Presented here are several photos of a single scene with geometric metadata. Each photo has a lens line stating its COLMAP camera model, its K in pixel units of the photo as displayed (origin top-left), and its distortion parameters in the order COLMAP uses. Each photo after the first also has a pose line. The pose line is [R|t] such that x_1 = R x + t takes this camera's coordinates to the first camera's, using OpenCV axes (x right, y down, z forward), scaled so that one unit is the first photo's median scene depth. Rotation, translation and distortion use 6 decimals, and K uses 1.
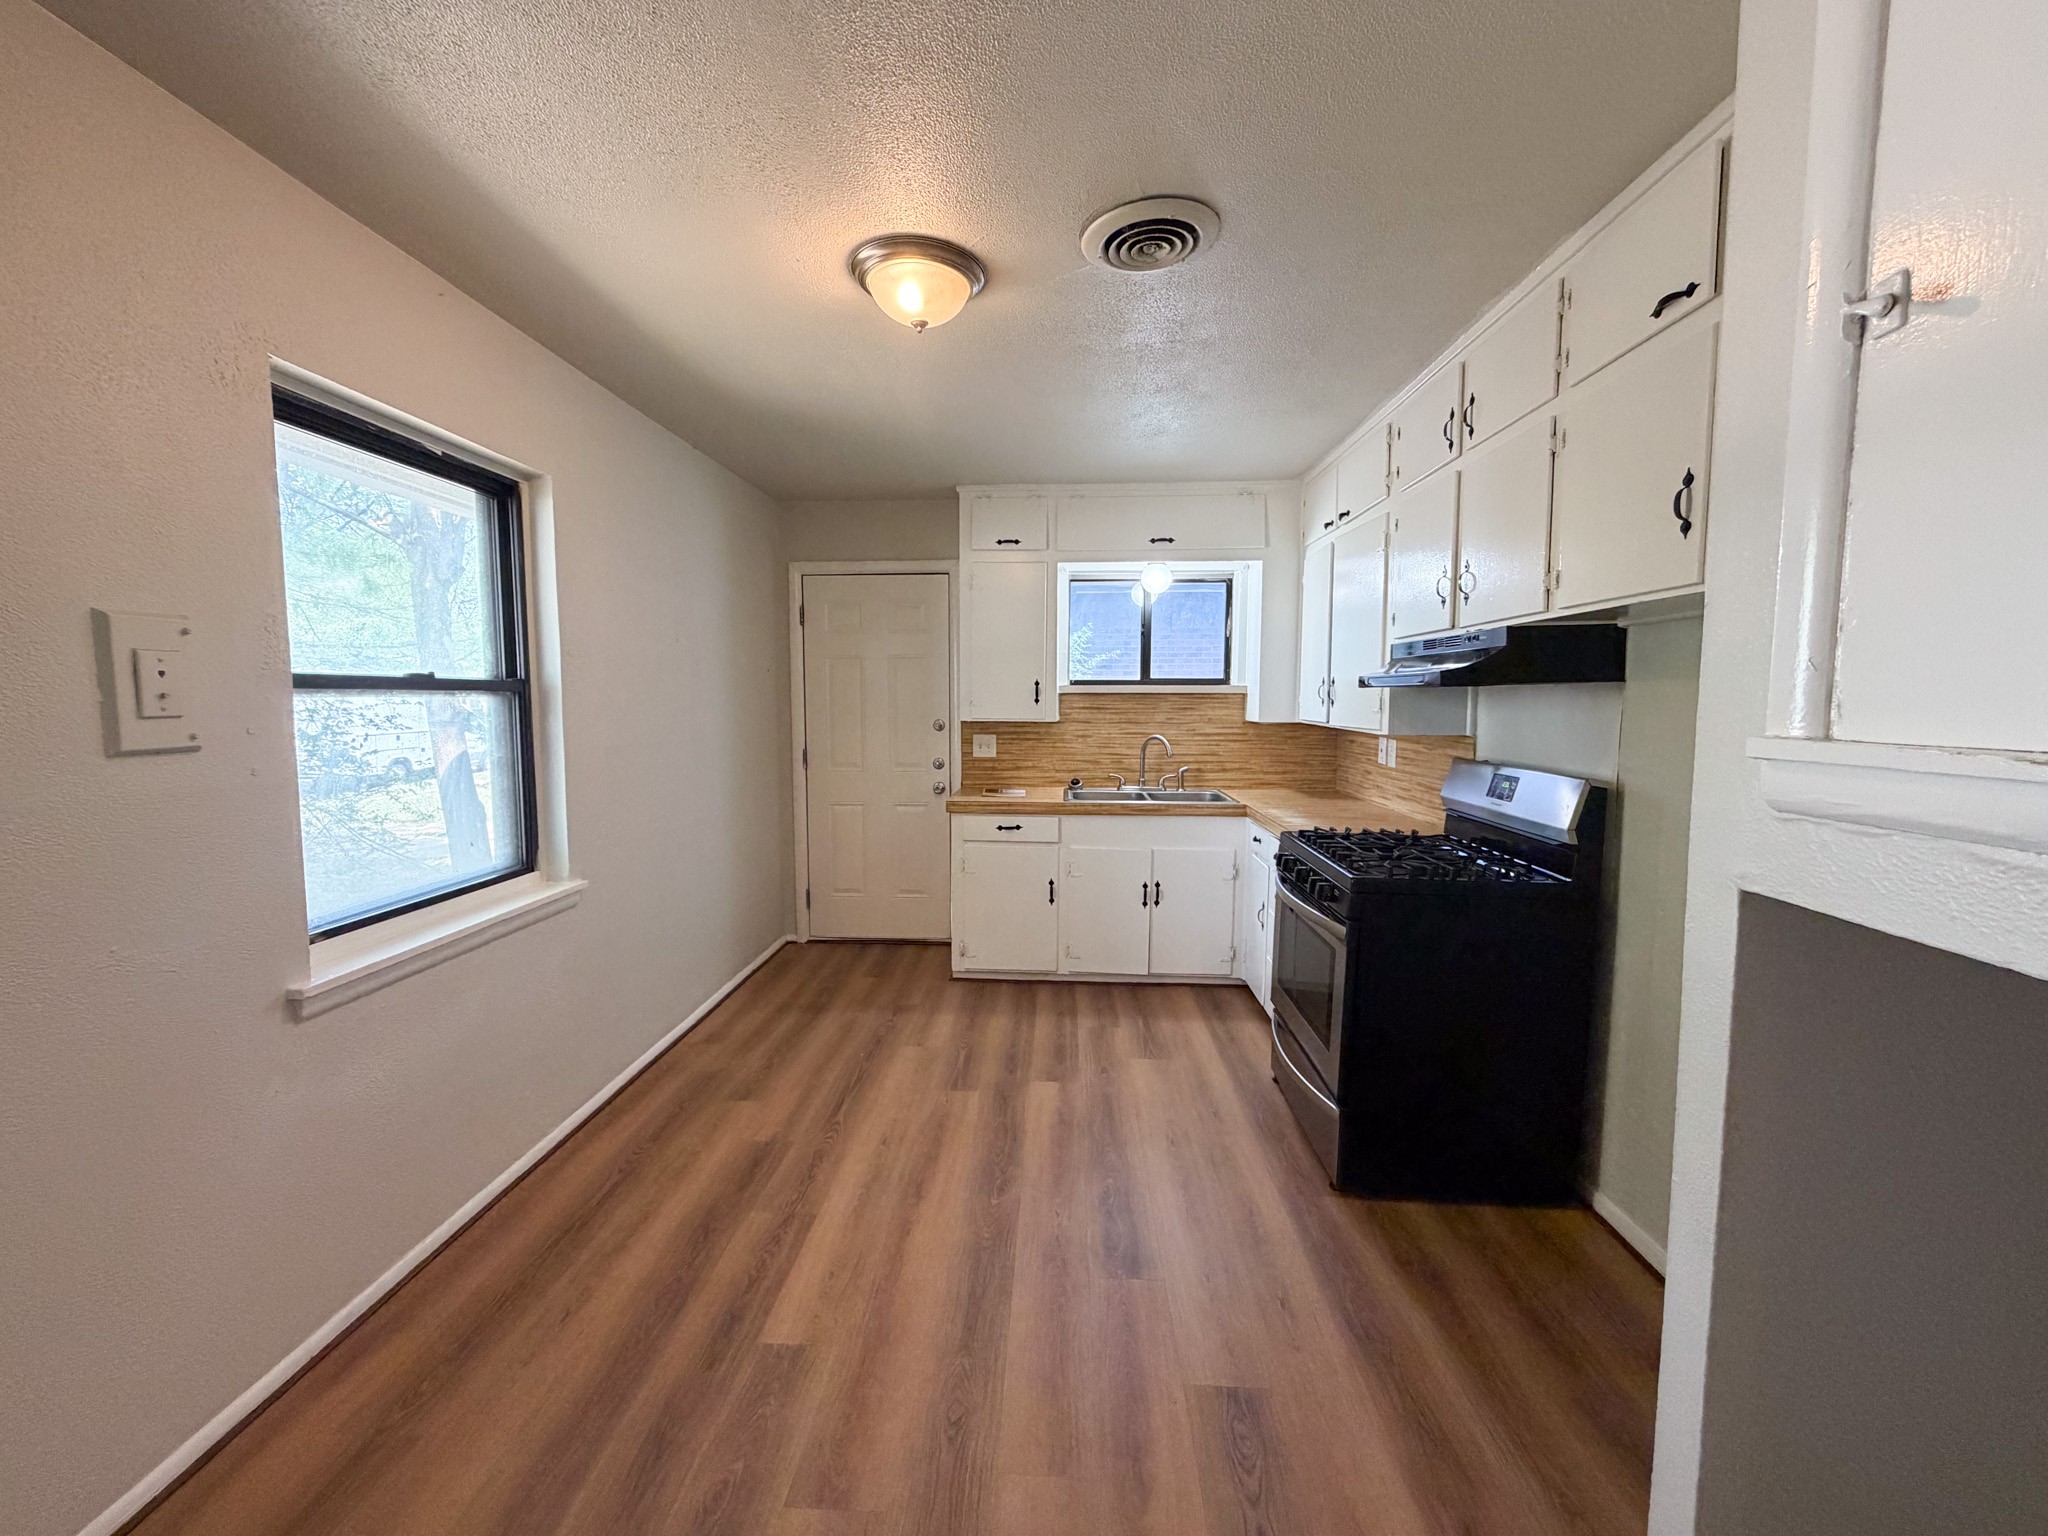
lens RADIAL K [[826.8, 0, 1018.7], [0, 826.8, 765.6], [0, 0, 1]] dist [0.000495, 0.000063]
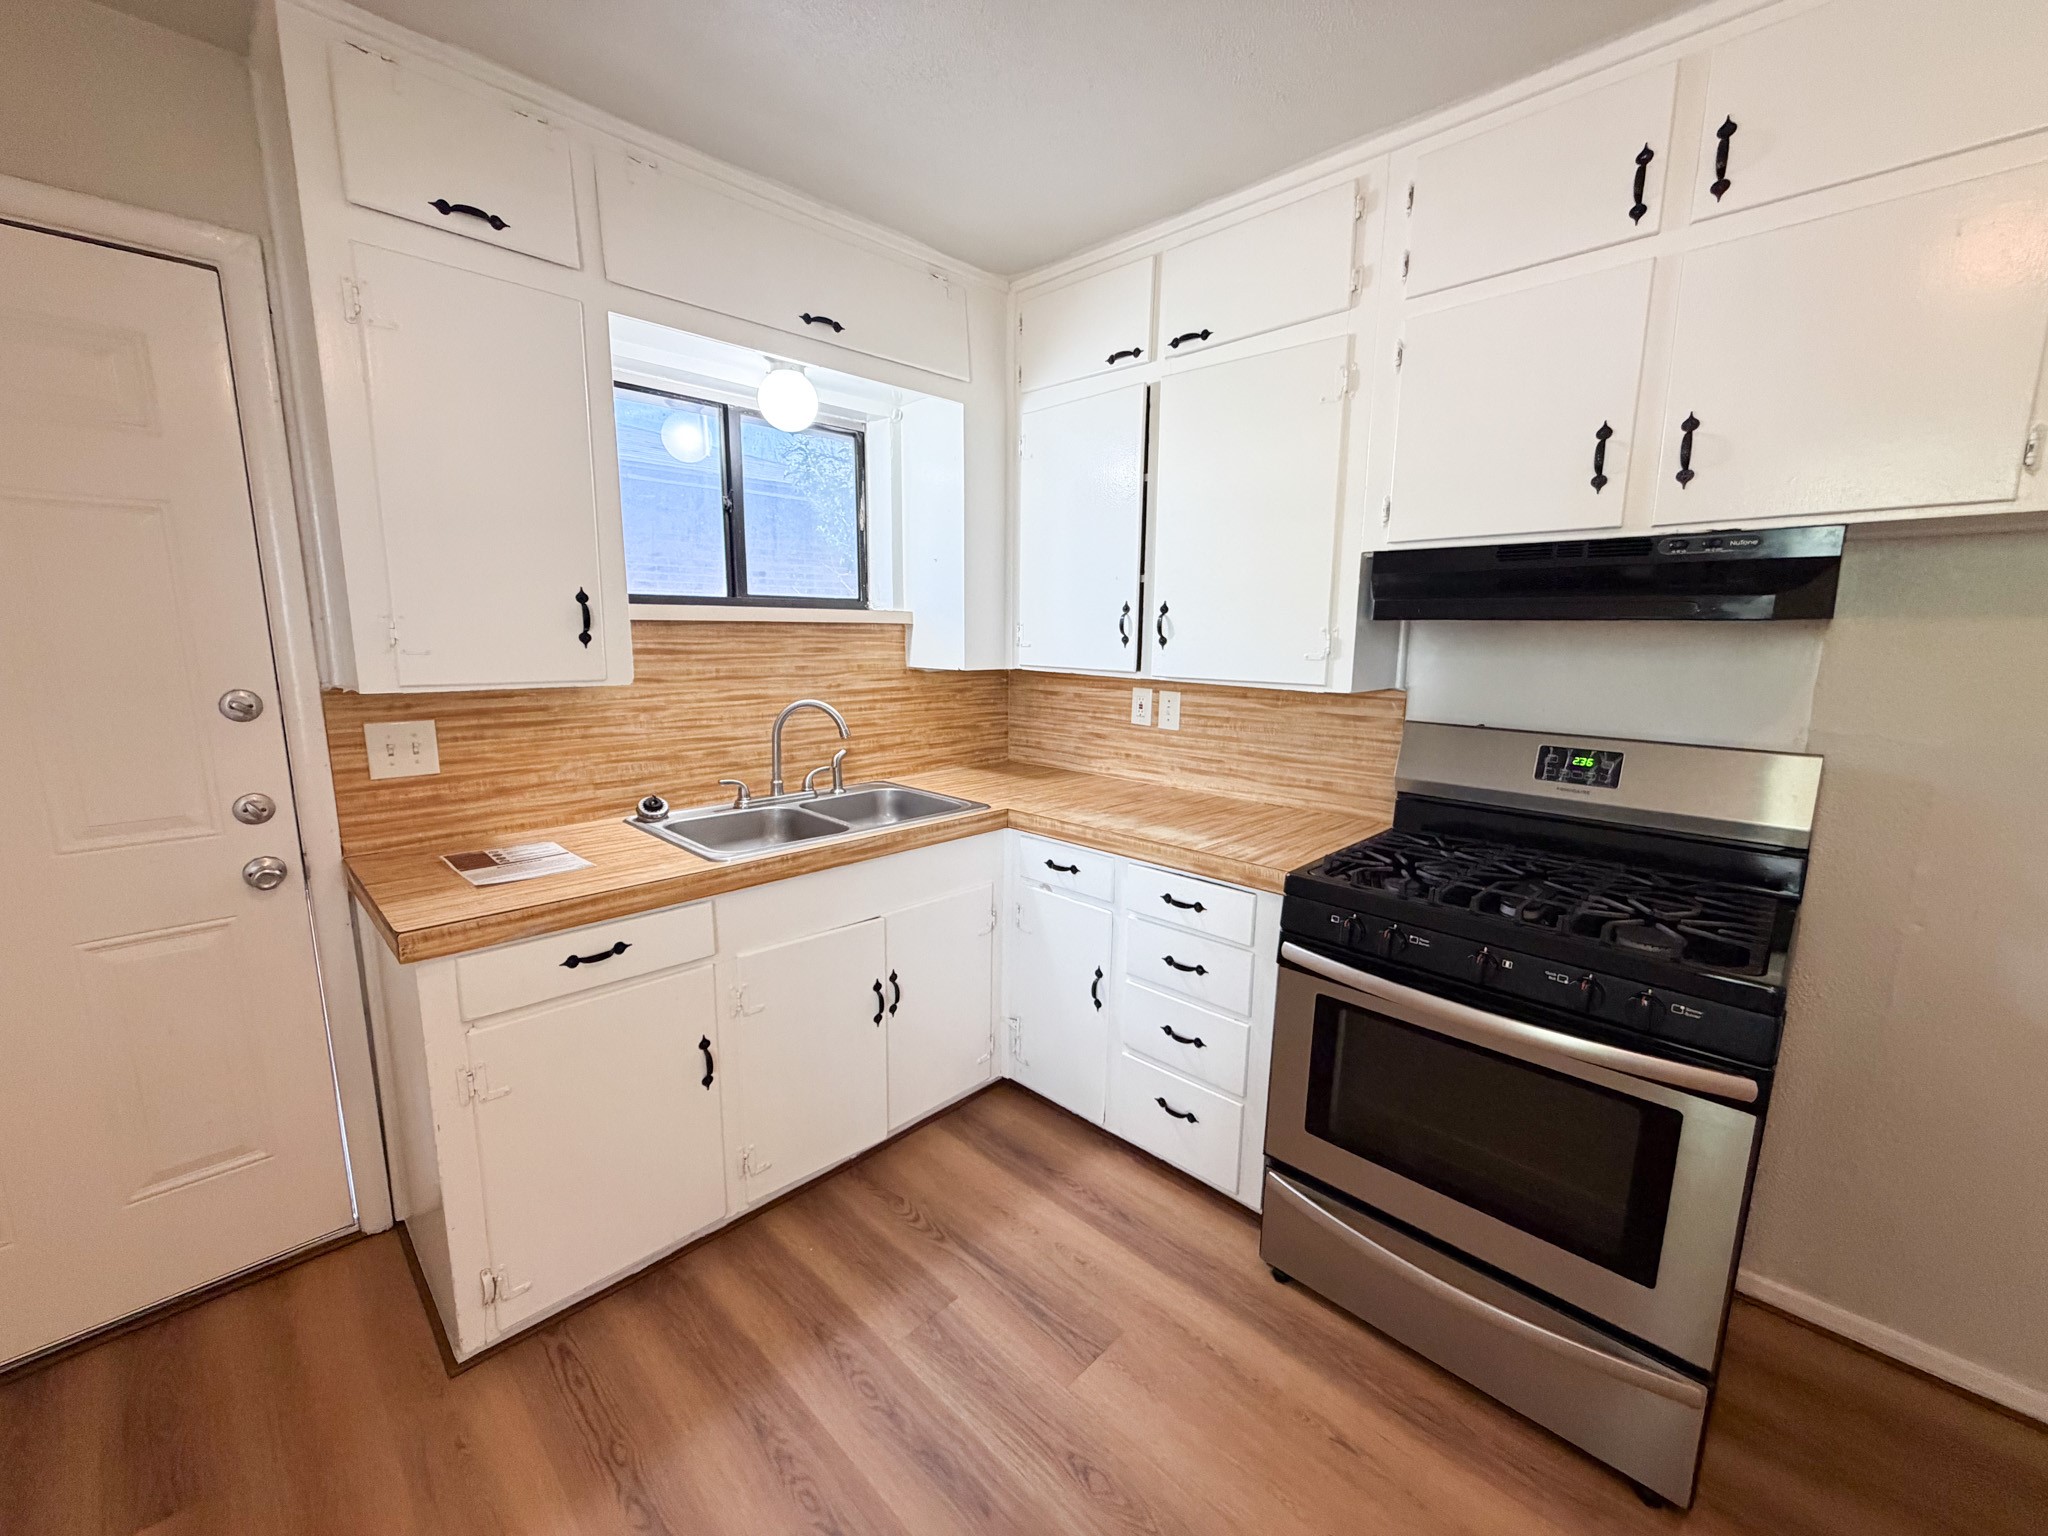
lens RADIAL K [[820.2, 0, 1018.6], [0, 820.2, 767.1], [0, 0, 1]] dist [0.000805, -0.000167]
pose [[0.662633, -0.121541, 0.739017, -0.158734], [0.054609, 0.991959, 0.114176, -0.050436], [-0.746951, -0.035300, 0.663941, 0.570506]]
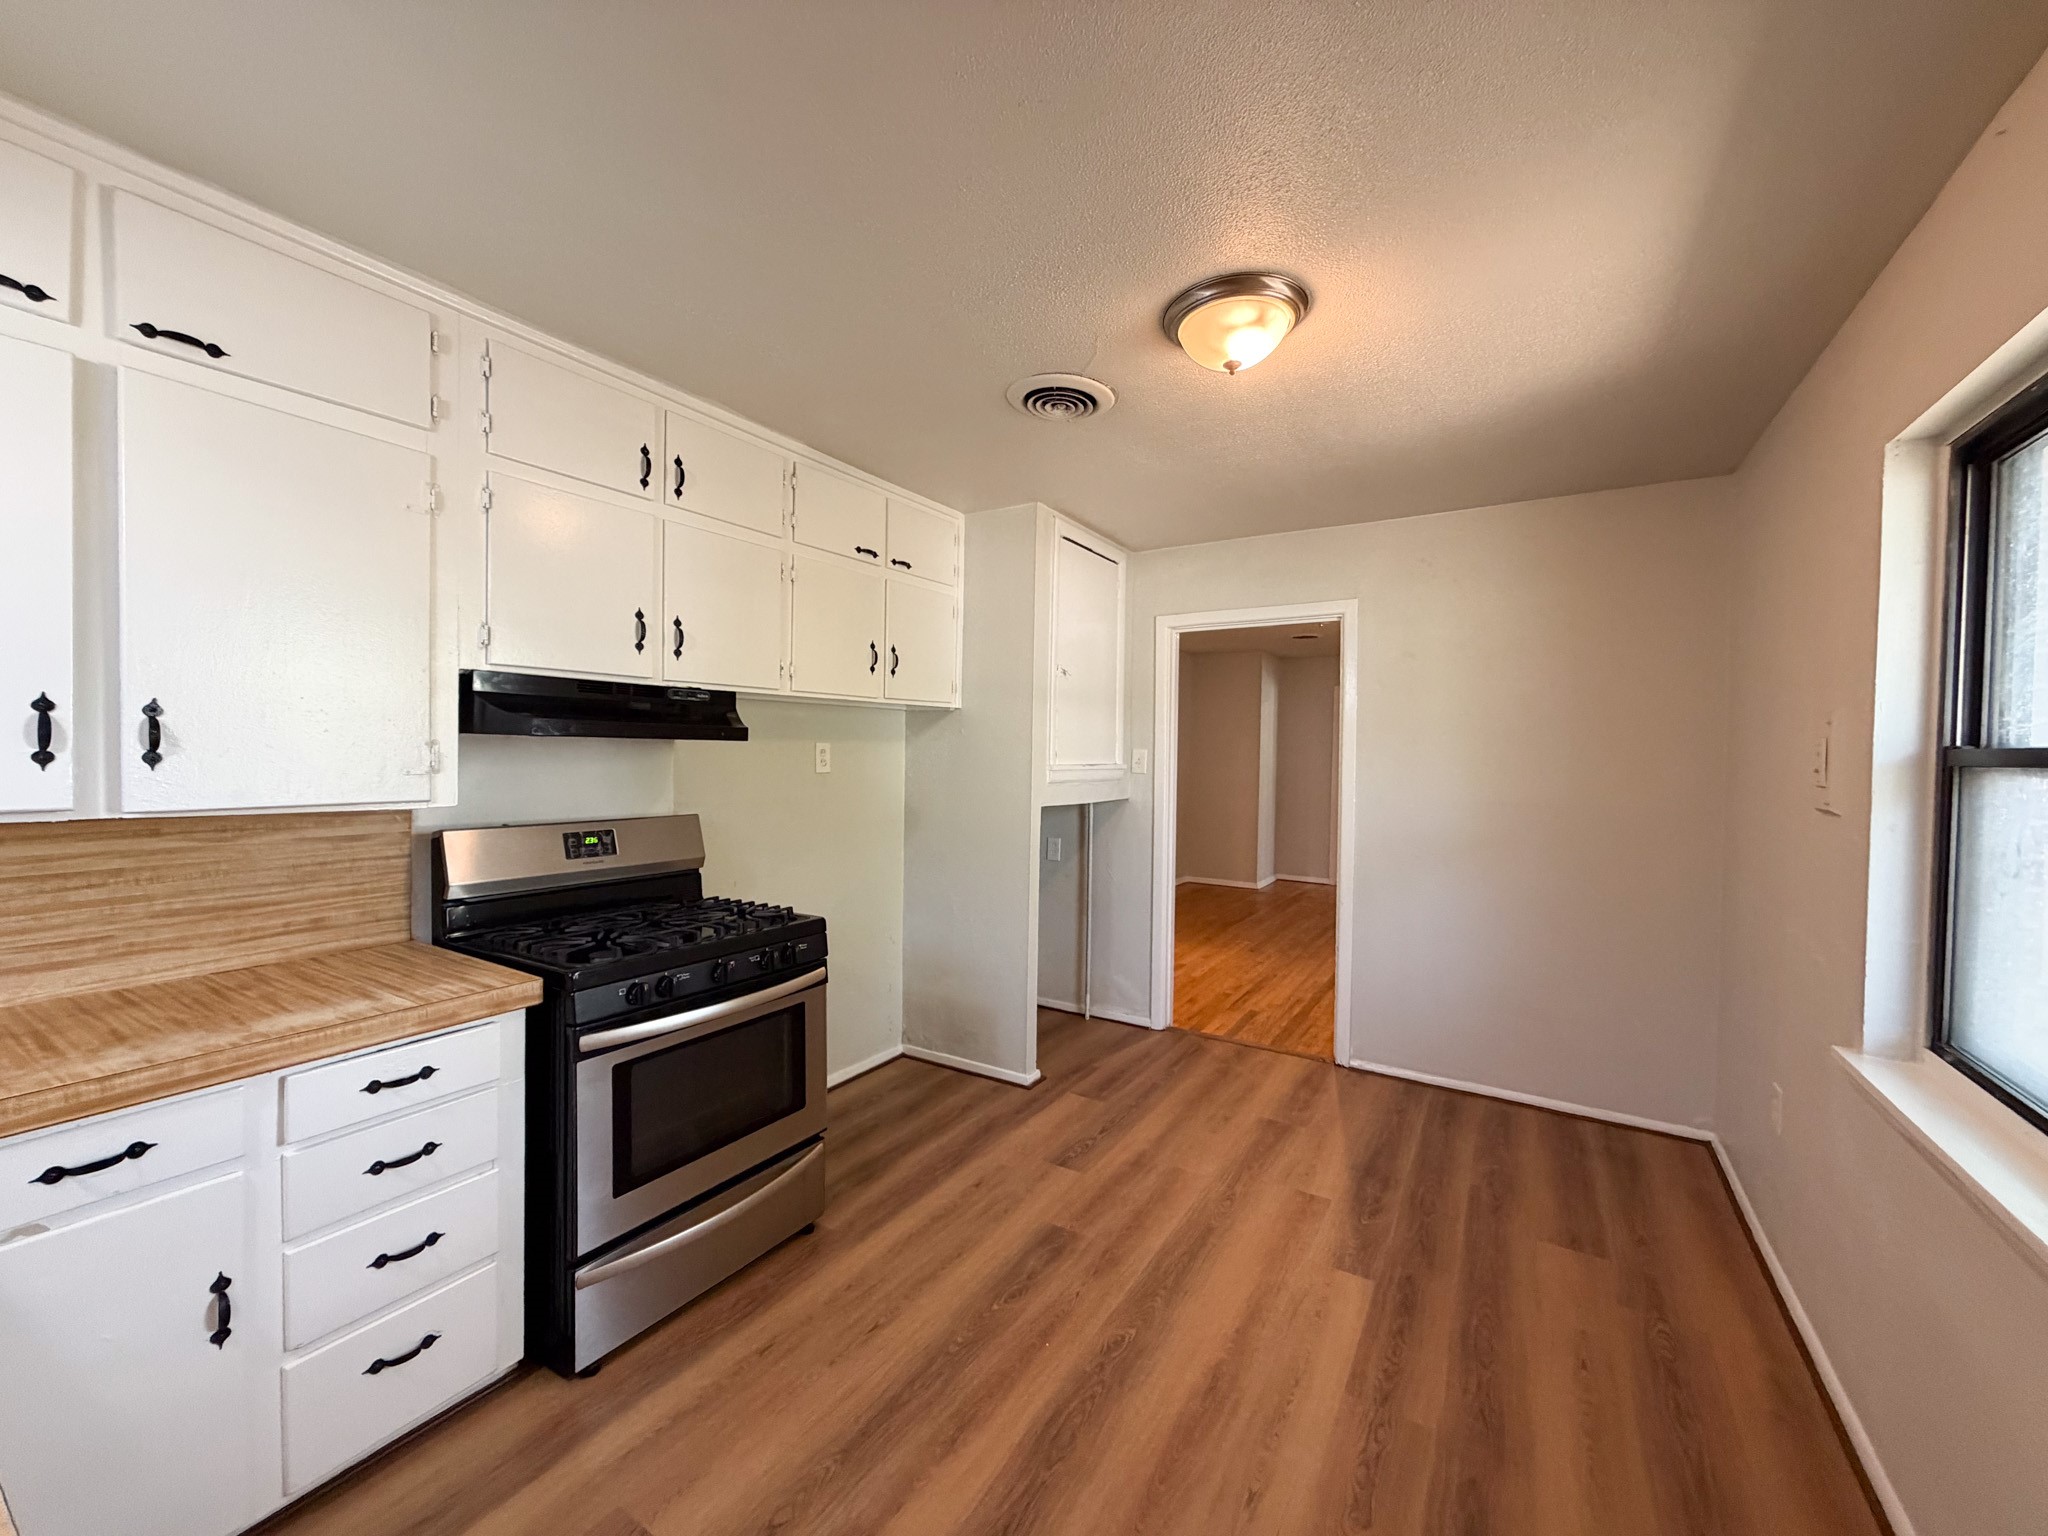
lens RADIAL K [[820.2, 0, 1018.6], [0, 820.2, 767.1], [0, 0, 1]] dist [0.000805, -0.000167]
pose [[-0.876184, -0.024167, 0.481370, -0.186905], [0.023446, 0.995423, 0.092650, -0.087231], [-0.481406, 0.092464, -0.871607, 1.005330]]
